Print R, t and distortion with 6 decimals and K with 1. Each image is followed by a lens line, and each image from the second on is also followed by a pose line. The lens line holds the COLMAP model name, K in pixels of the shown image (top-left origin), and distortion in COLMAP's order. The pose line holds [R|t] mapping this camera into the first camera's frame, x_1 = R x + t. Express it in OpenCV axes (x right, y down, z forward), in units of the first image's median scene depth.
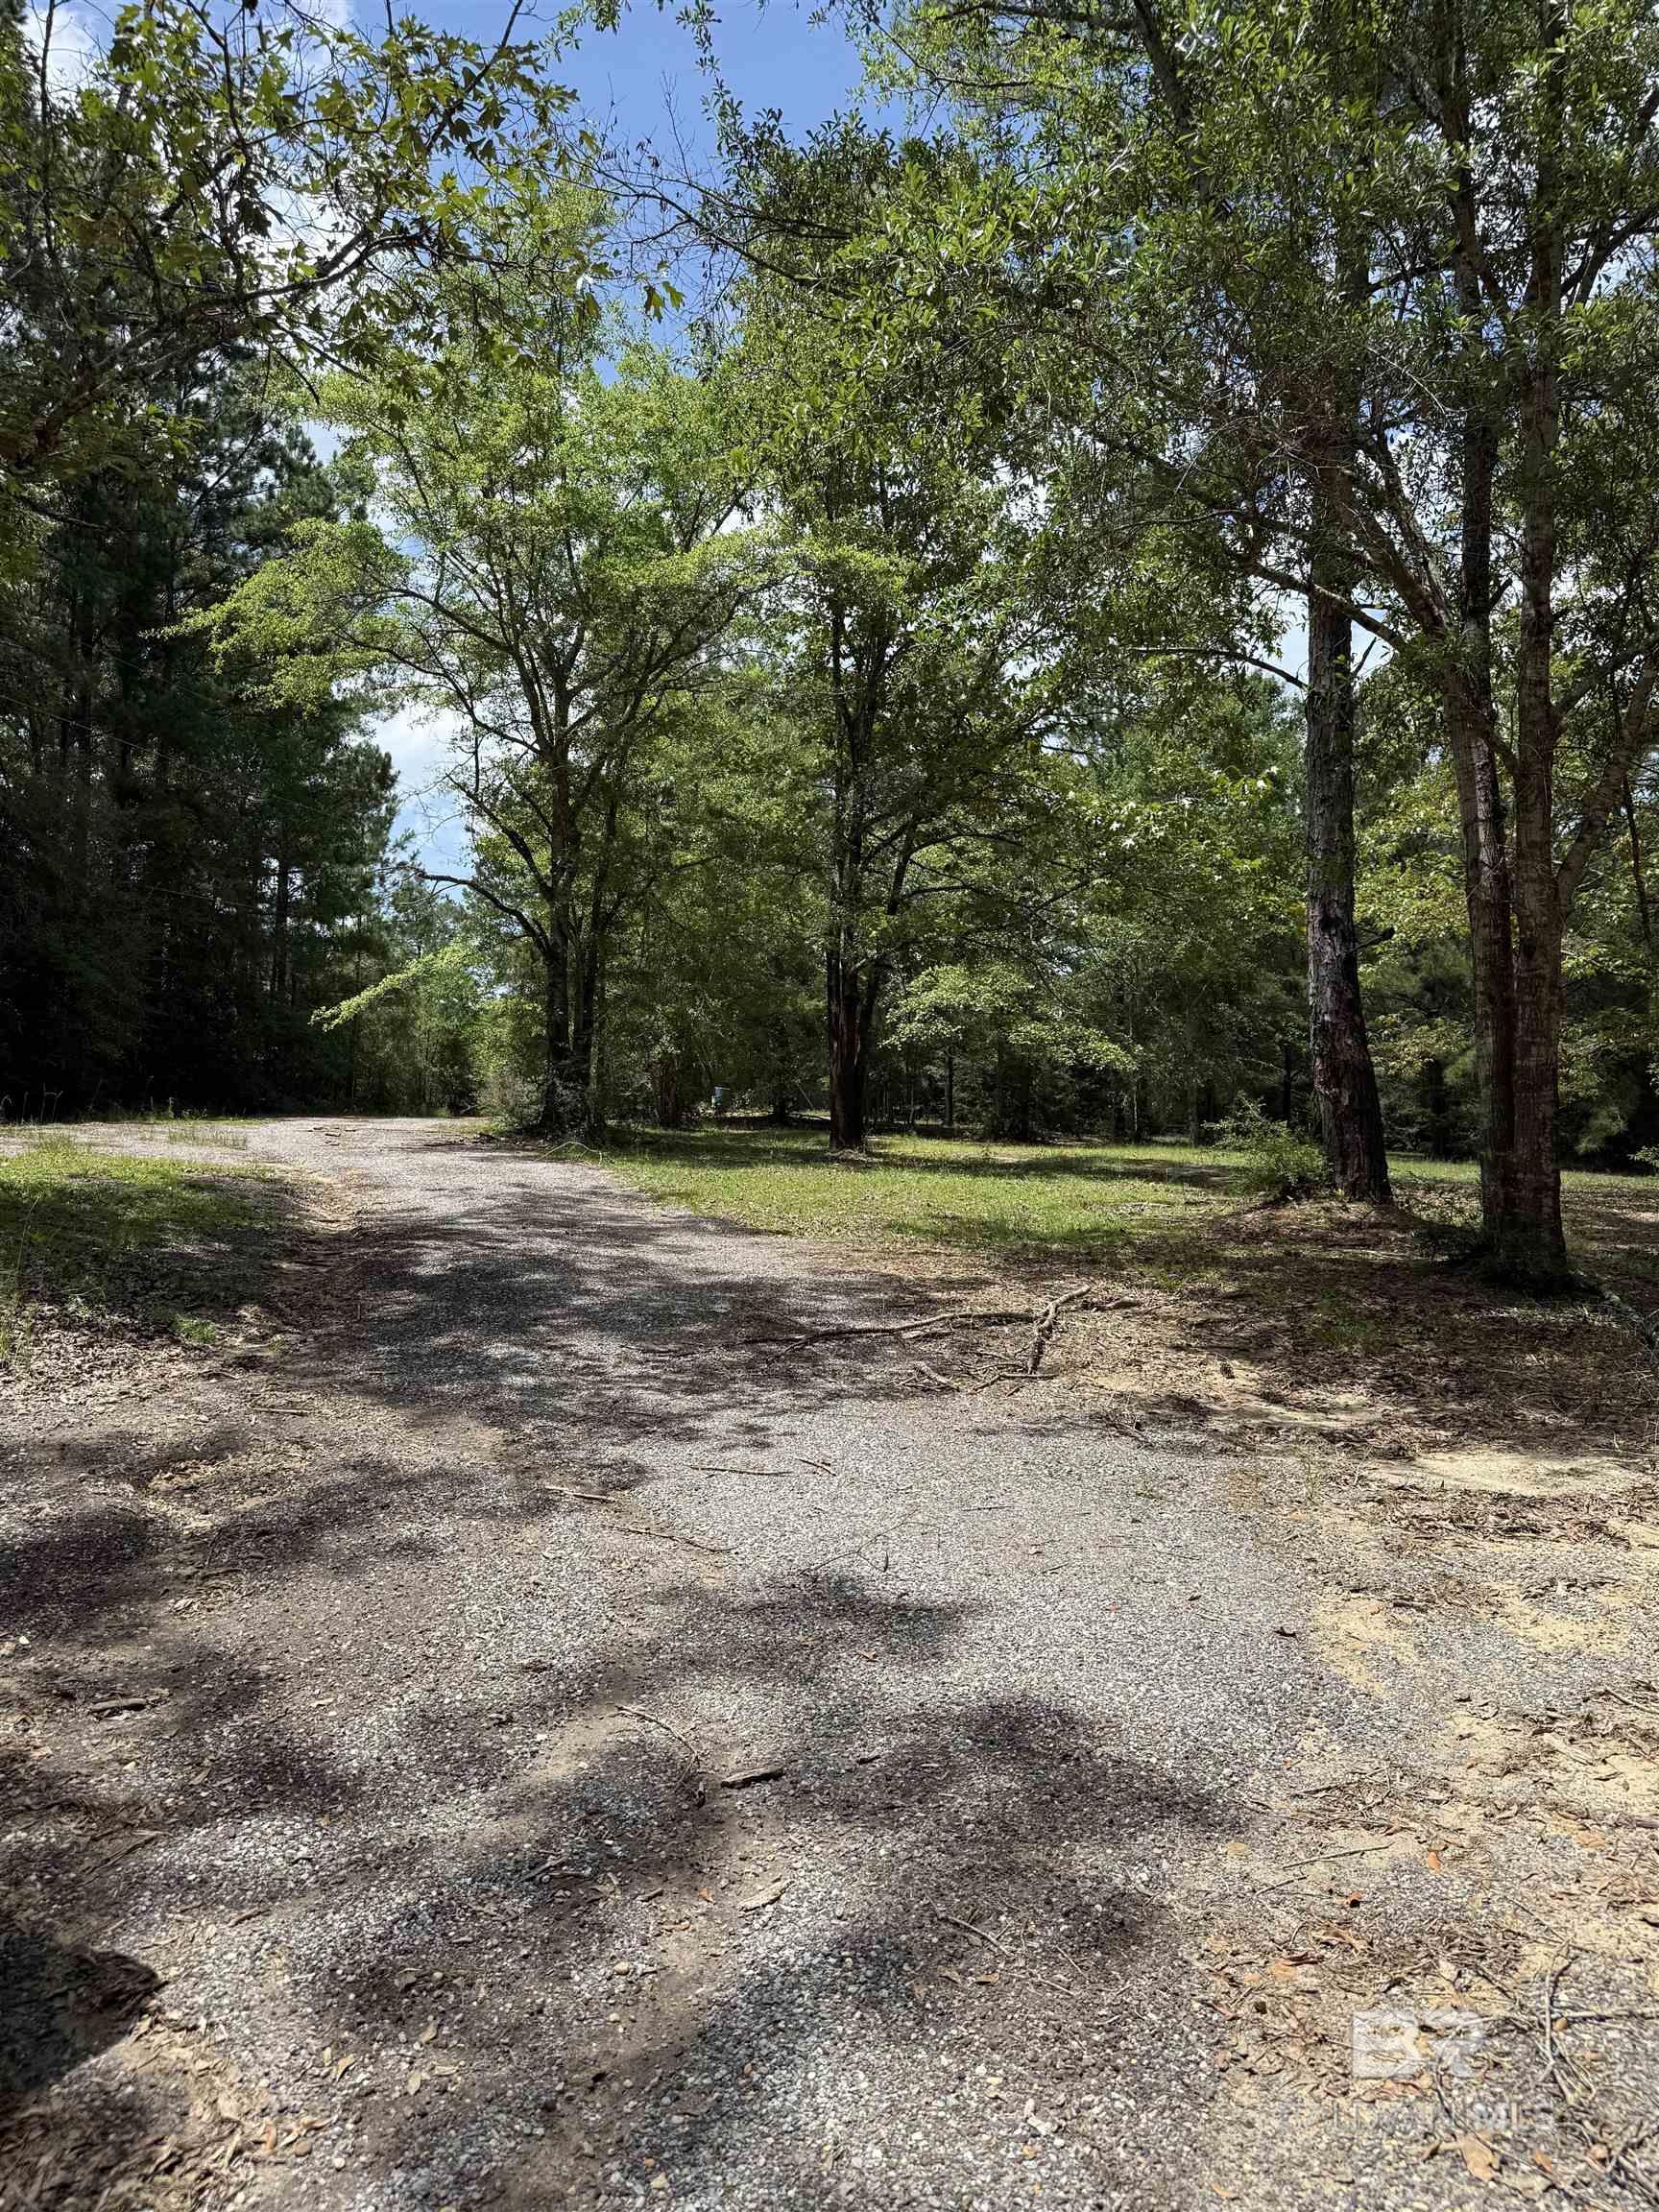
lens RADIAL K [[1555.1, 0, 828.4], [0, 1555.1, 1104.7], [0, 0, 1]] dist [0.002171, -0.028911]
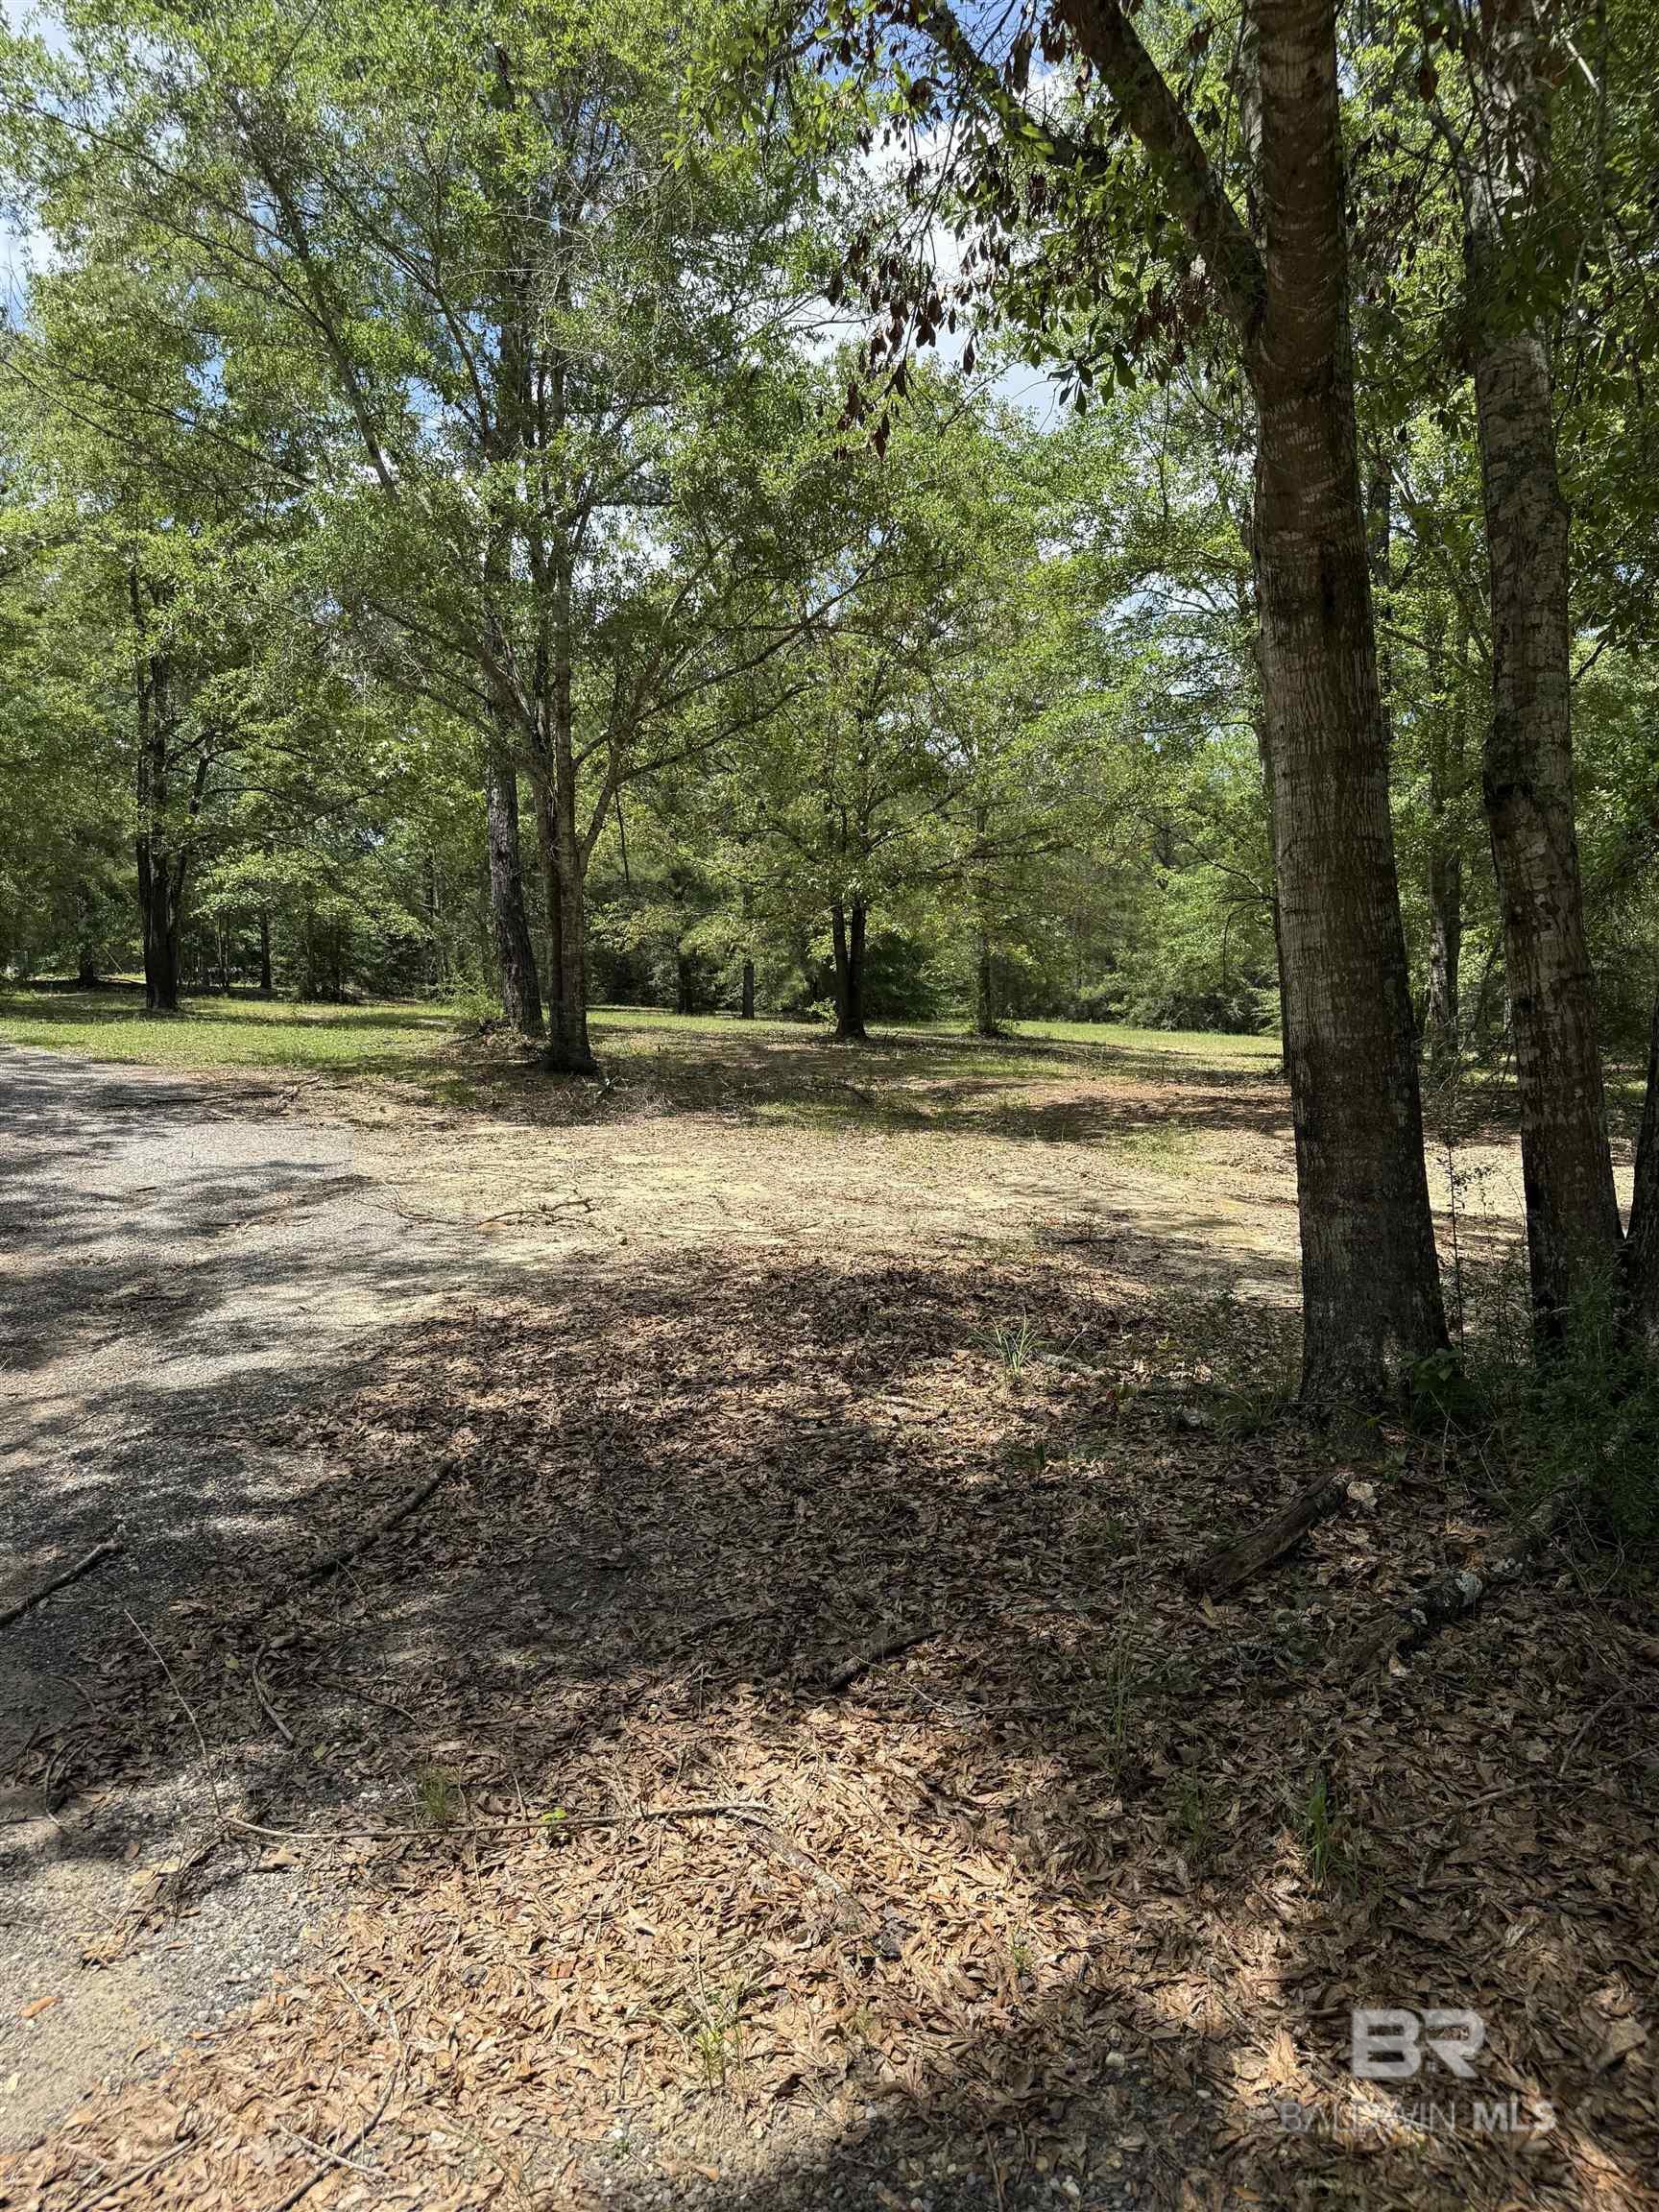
lens RADIAL K [[1555.1, 0, 836.4], [0, 1555.1, 1103.4], [0, 0, 1]] dist [0.002171, -0.028911]
pose [[0.913348, -0.036699, 0.405523, -0.000724], [0.001202, 0.996169, 0.087443, -0.002165], [-0.407178, -0.079378, 0.909893, -0.215780]]
